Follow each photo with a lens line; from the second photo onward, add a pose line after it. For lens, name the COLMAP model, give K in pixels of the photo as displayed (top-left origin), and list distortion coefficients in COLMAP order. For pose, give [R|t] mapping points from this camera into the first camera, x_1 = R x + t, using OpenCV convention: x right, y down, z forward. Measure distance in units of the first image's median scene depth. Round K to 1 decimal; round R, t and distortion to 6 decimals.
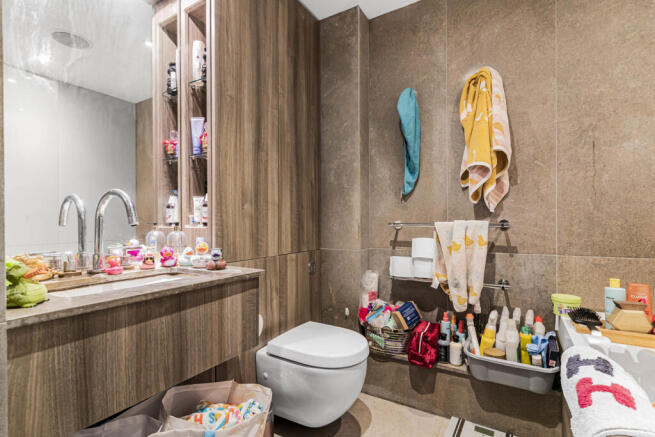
lens RADIAL K [[316.1, 0, 327.3], [0, 316.1, 225.4], [0, 0, 1]] dist [0.006562, -0.001780]
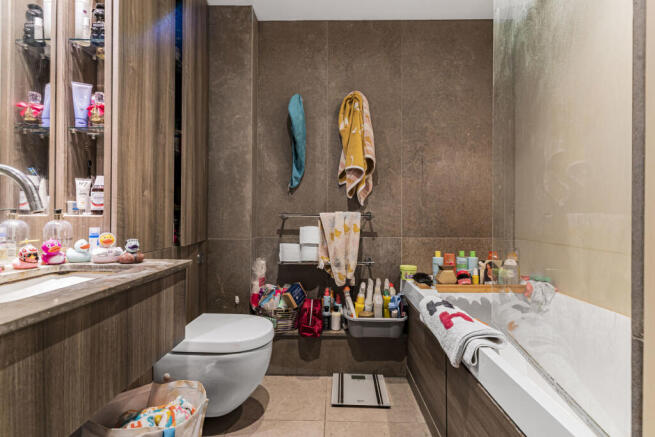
lens RADIAL K [[316.1, 0, 329.1], [0, 316.1, 214.4], [0, 0, 1]] dist [0.006562, -0.001780]
pose [[0.863741, 0.008496, 0.503864, -0.255224], [-0.005899, 0.999960, -0.006750, 0.003864], [-0.503901, 0.002858, 0.863757, -0.041252]]
